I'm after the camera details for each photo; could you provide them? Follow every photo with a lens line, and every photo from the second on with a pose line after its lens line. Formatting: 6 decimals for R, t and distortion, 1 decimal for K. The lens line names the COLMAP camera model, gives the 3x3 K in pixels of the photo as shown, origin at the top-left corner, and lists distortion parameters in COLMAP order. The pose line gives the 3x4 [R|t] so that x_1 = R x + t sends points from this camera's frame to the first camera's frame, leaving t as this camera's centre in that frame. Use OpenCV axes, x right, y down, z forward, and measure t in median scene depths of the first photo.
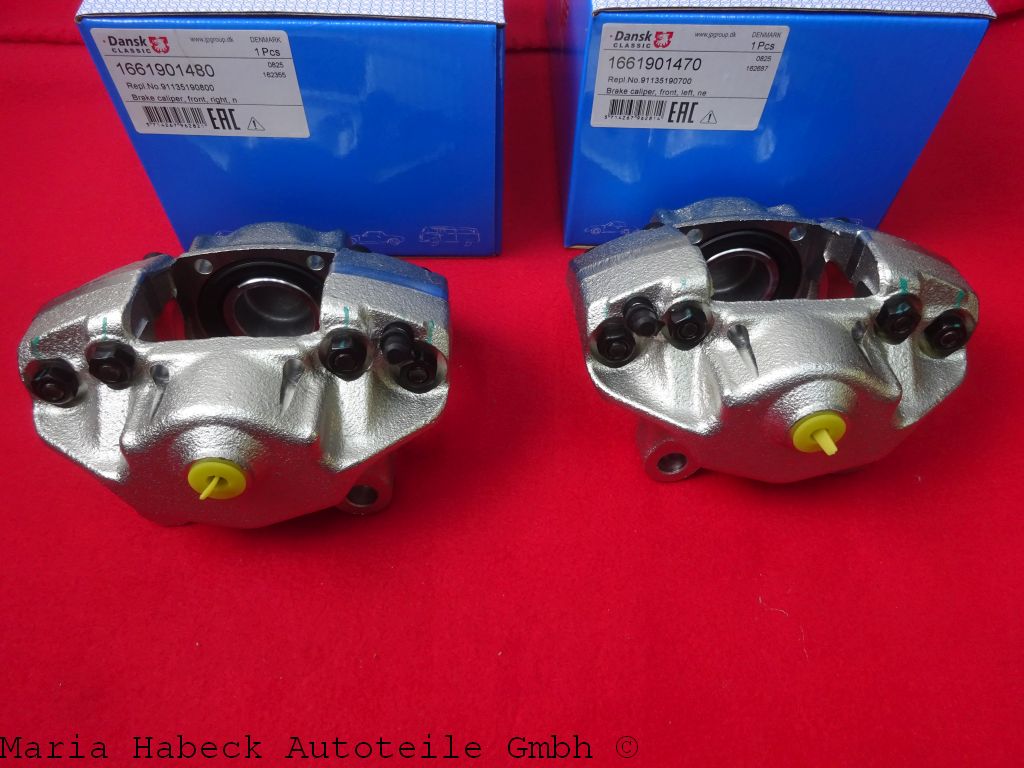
lens RADIAL K [[749.3, 0, 512.0], [0, 749.3, 384.0], [0, 0, 1]] dist [0.007784, 0.004270]
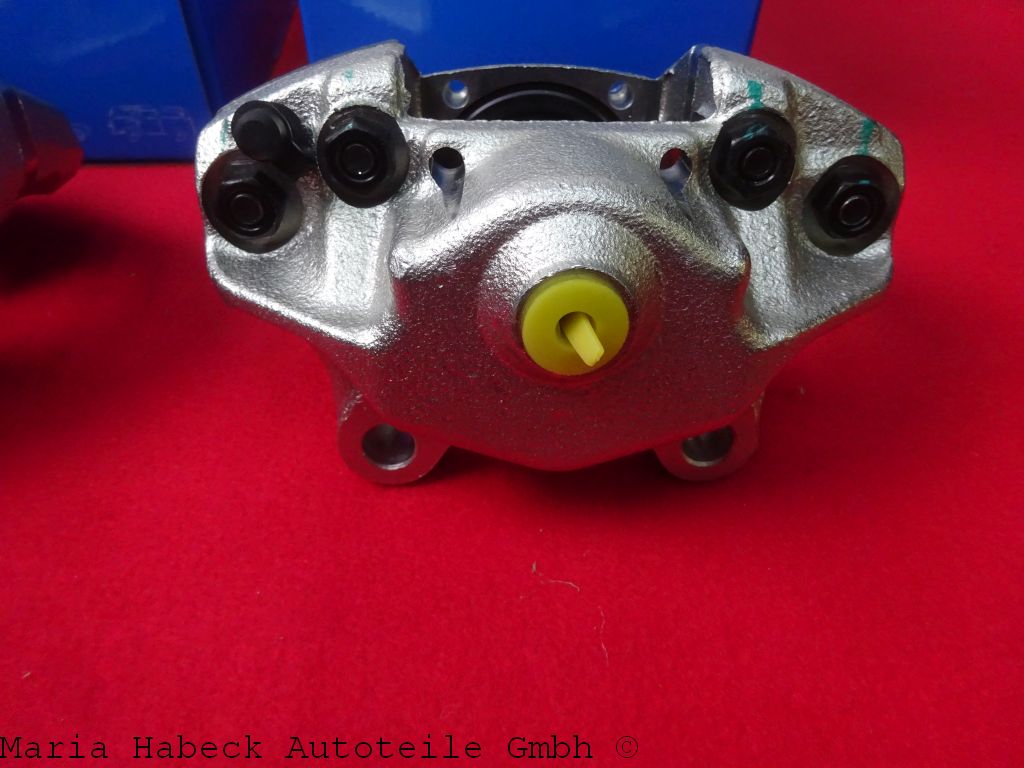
lens RADIAL K [[749.3, 0, 512.0], [0, 749.3, 384.0], [0, 0, 1]] dist [0.007784, 0.004270]
pose [[0.999709, 0.018672, -0.015255, 0.363104], [-0.021114, 0.983444, -0.179979, 0.183849], [0.011642, 0.180249, 0.983552, 0.506695]]
